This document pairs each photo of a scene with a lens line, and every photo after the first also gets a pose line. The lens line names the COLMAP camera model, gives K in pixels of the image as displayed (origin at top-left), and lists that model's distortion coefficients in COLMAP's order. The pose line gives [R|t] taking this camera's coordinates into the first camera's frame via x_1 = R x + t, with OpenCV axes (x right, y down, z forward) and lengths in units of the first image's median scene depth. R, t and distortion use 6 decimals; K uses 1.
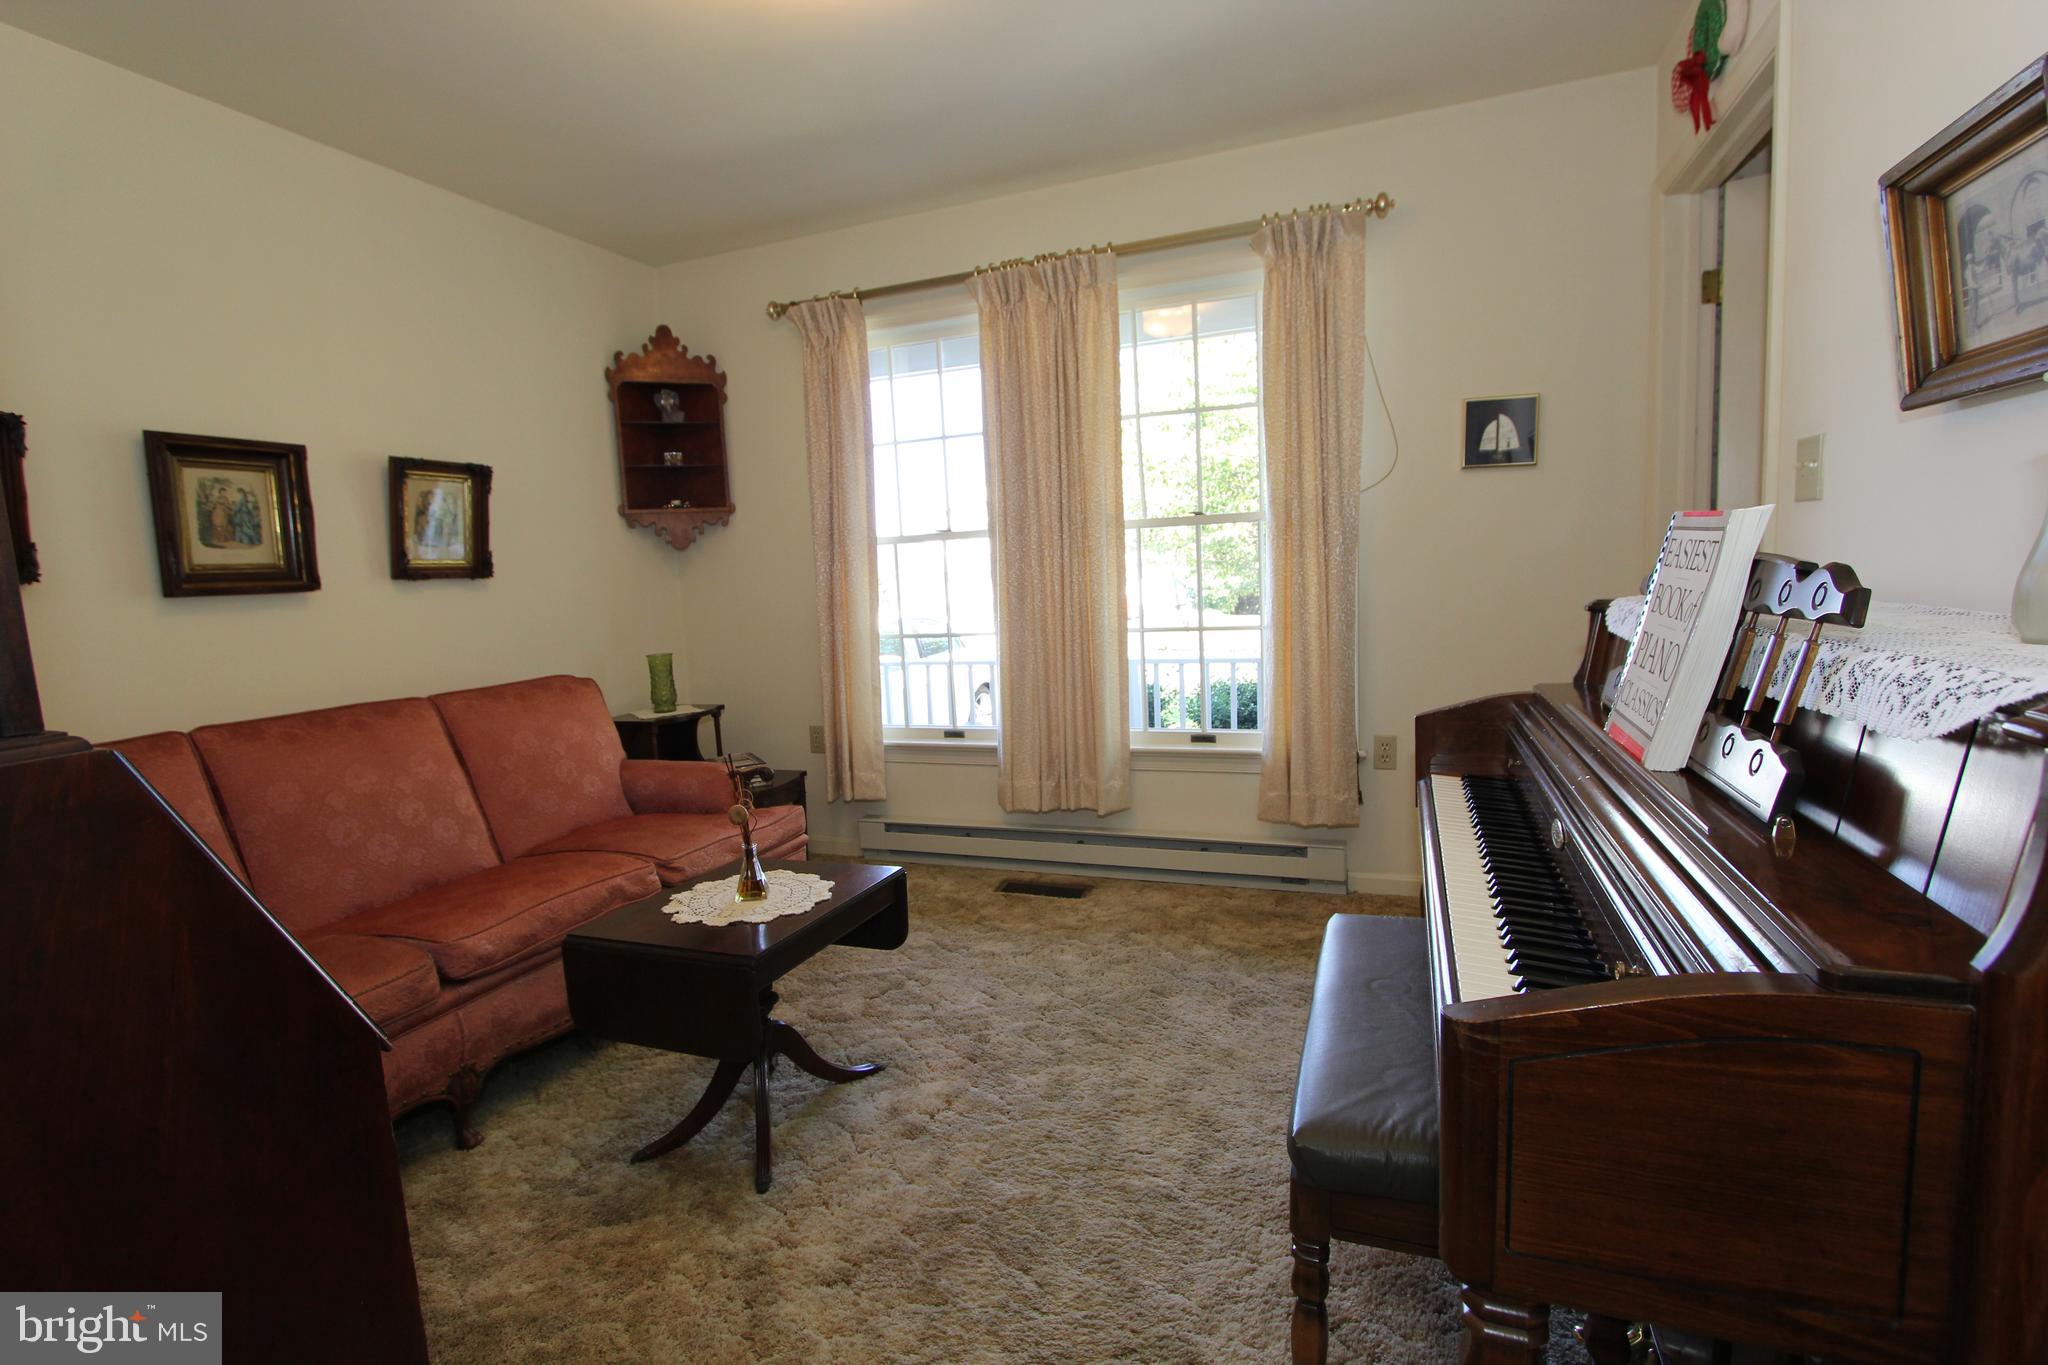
lens RADIAL K [[942.8, 0, 1024.0], [0, 942.8, 682.5], [0, 0, 1]] dist [-0.008902, 0.000743]
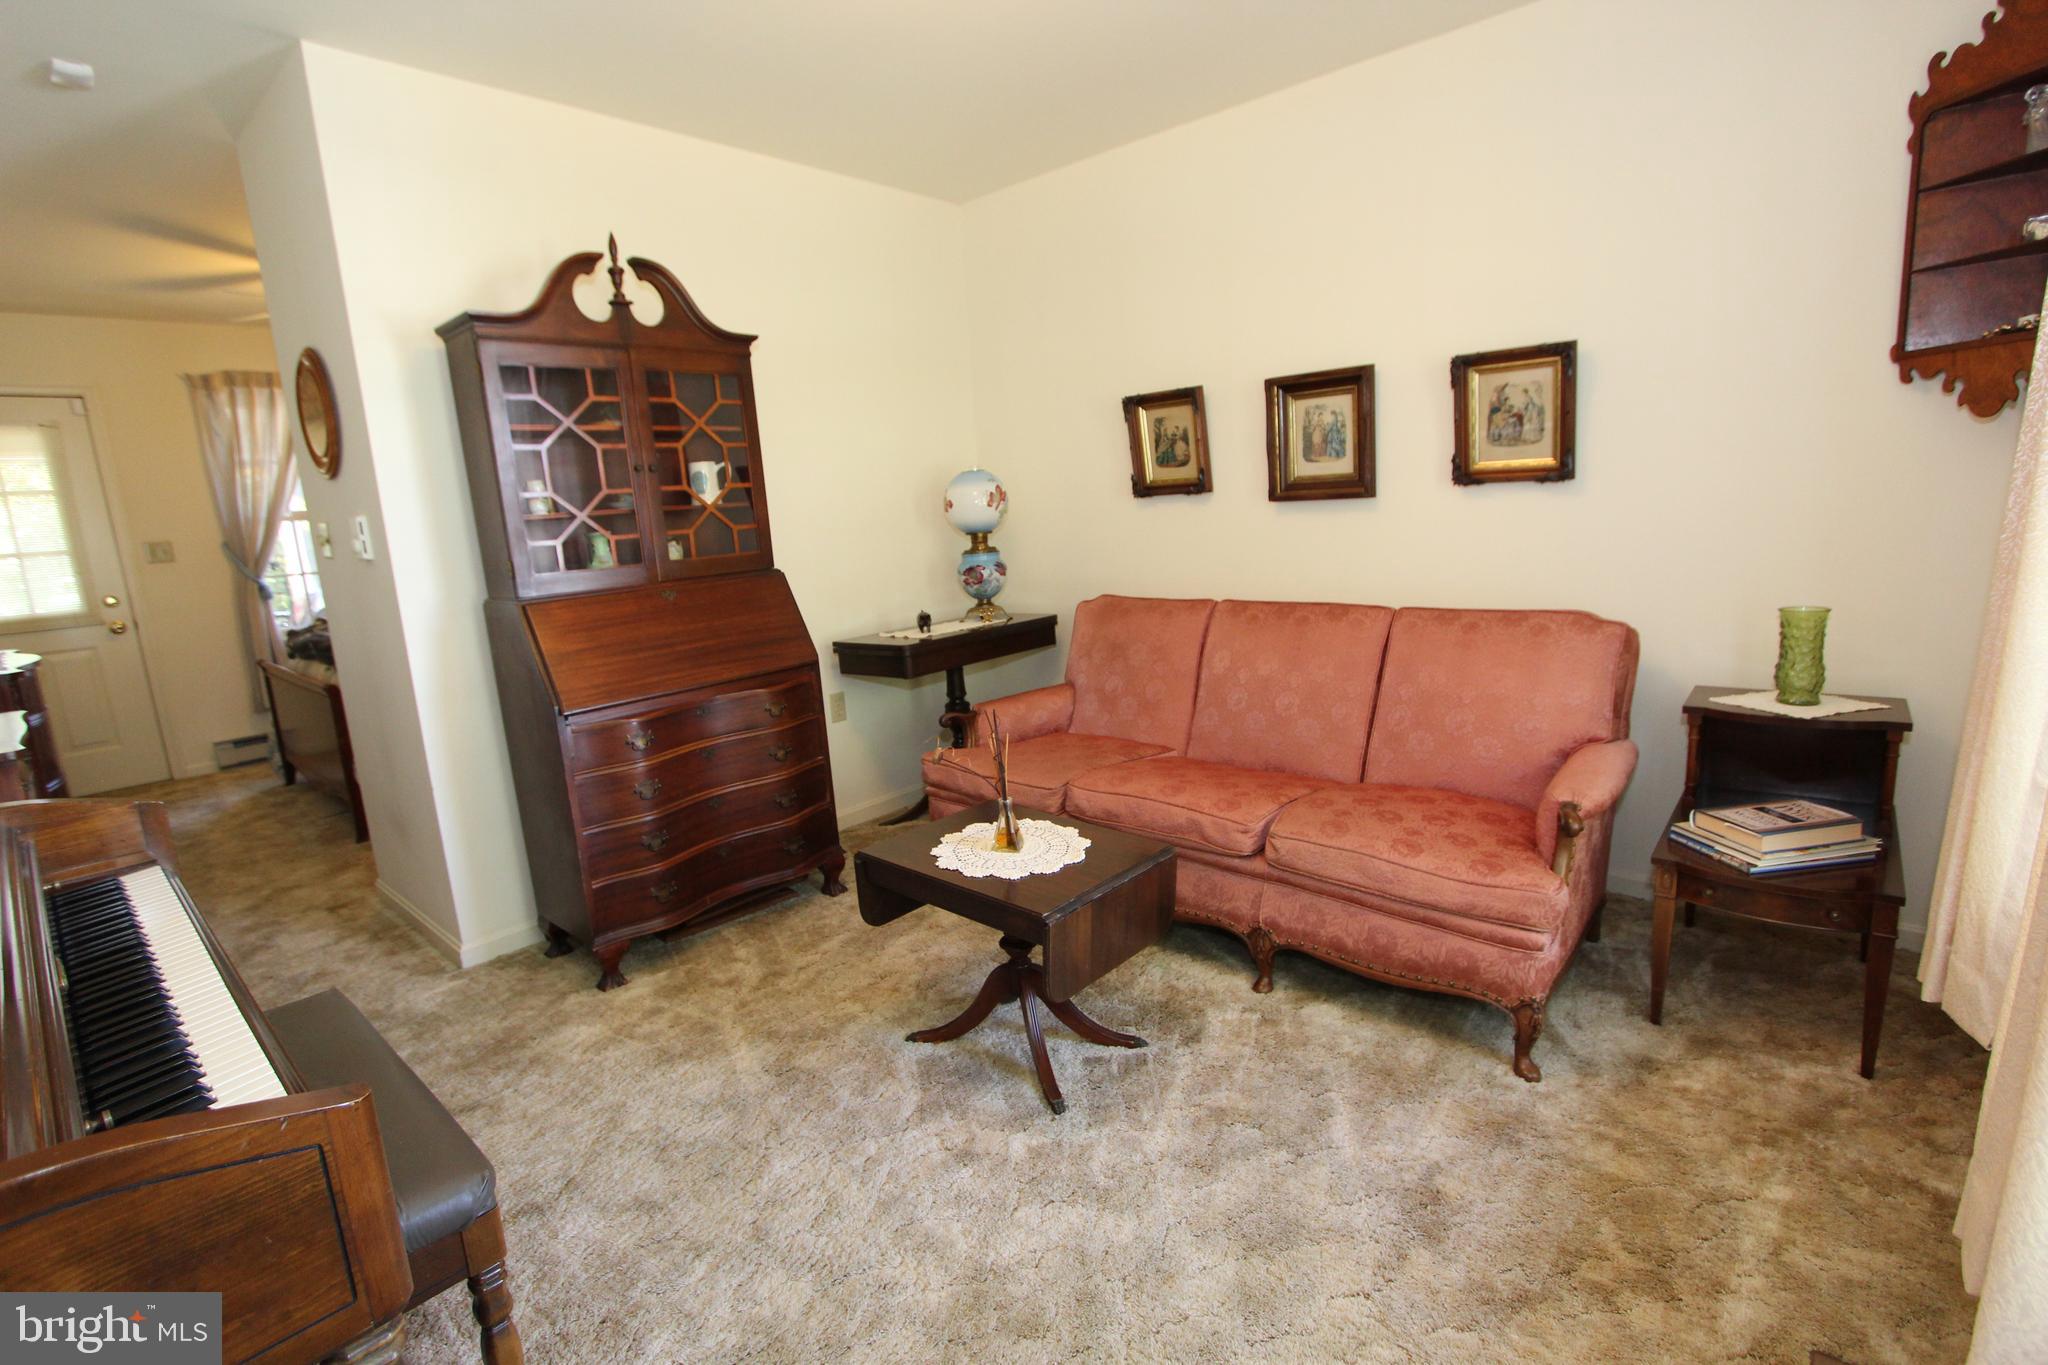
lens RADIAL K [[942.8, 0, 1024.0], [0, 942.8, 682.5], [0, 0, 1]] dist [-0.008902, 0.000743]
pose [[-0.353658, 0.252608, -0.900619, 0.516474], [-0.035097, 0.958582, 0.282647, -0.210066], [0.934716, 0.131569, -0.330145, 1.125989]]
